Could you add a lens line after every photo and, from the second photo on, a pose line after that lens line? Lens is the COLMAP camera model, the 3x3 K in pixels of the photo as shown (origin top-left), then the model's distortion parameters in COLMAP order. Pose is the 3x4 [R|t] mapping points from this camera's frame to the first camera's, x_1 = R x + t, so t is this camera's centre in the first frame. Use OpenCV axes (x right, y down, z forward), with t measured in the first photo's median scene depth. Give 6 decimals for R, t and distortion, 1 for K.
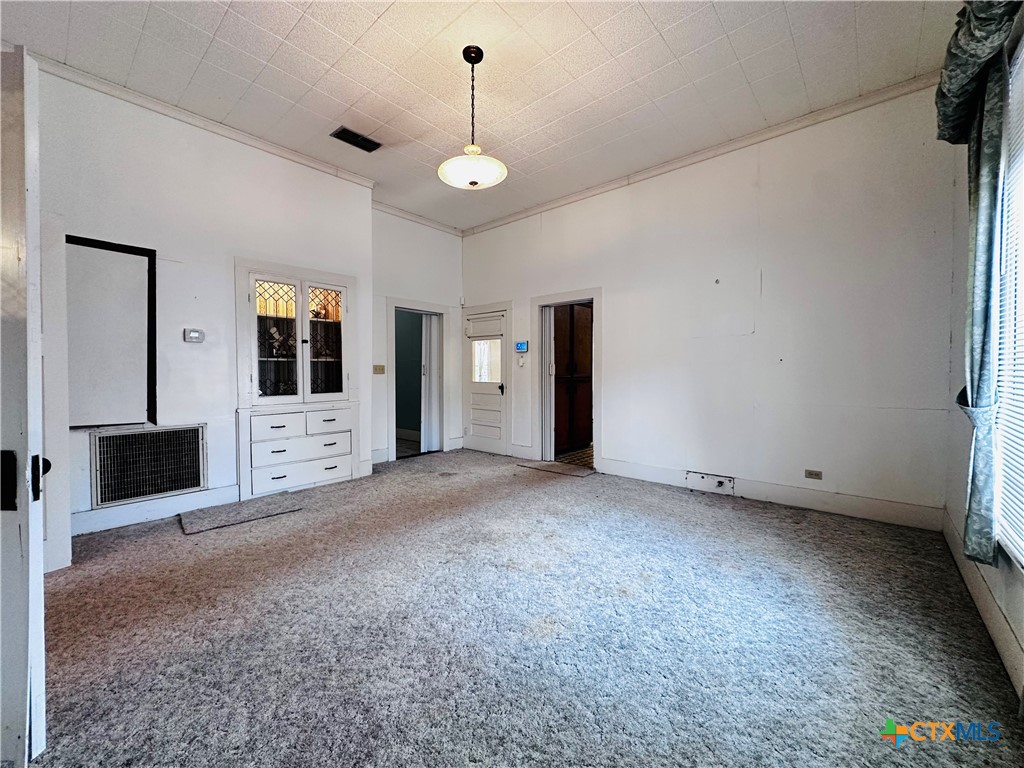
lens RADIAL K [[406.6, 0, 509.3], [0, 406.6, 383.9], [0, 0, 1]] dist [-0.010225, 0.001413]
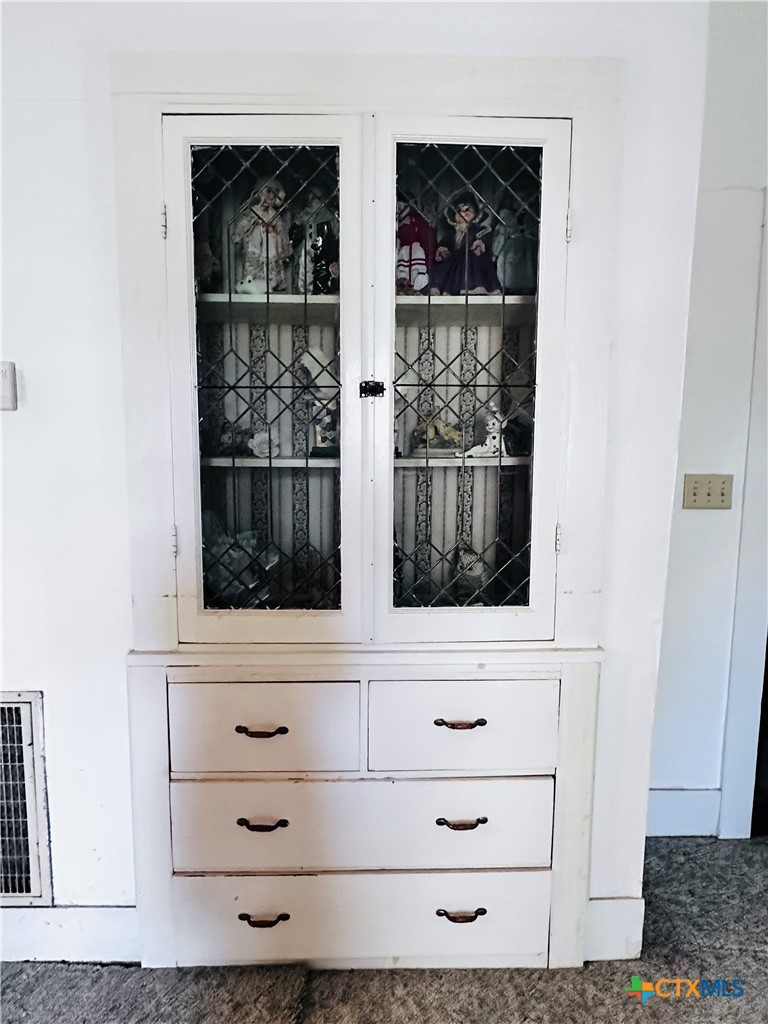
lens RADIAL K [[572.0, 0, 384.2], [0, 572.0, 515.4], [0, 0, 1]] dist [-0.003027, -0.000846]
pose [[0.687207, 0.082570, -0.721754, -0.256297], [-0.026371, 0.995700, 0.088800, -0.061318], [0.725983, -0.041991, 0.686430, 0.778538]]
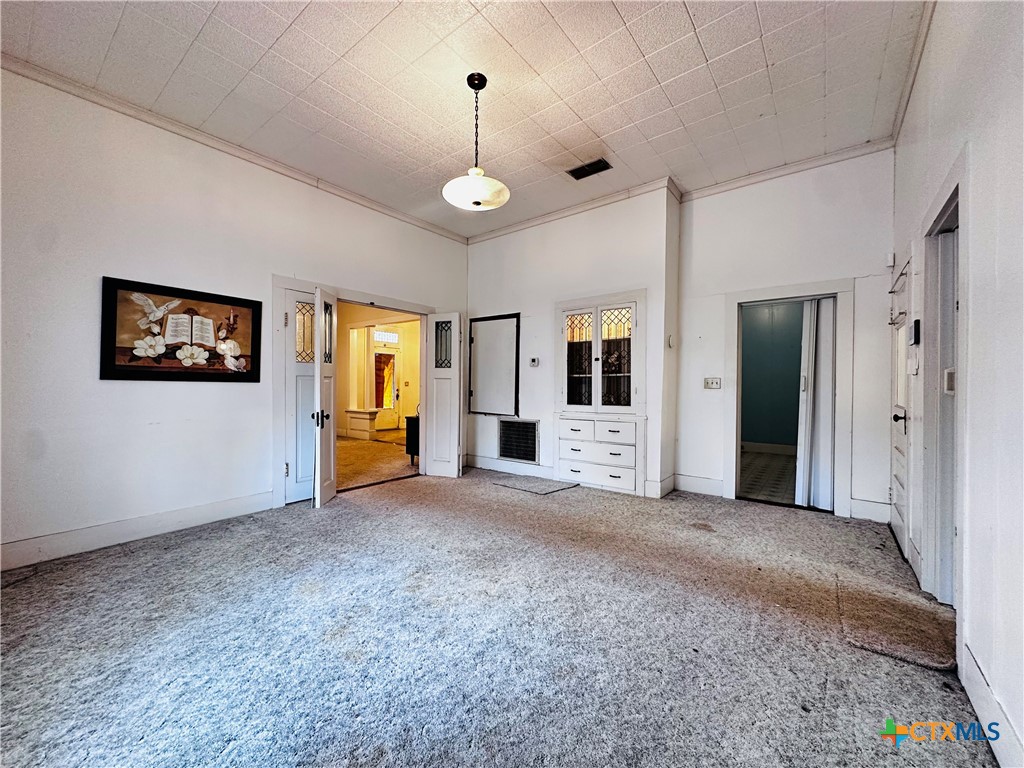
lens RADIAL K [[406.6, 0, 511.3], [0, 406.6, 383.7], [0, 0, 1]] dist [-0.010225, 0.001413]
pose [[0.058640, 0.000893, -0.998279, 0.632489], [-0.028275, 0.999600, -0.000766, -0.028082], [0.997879, 0.028272, 0.058642, 0.694866]]
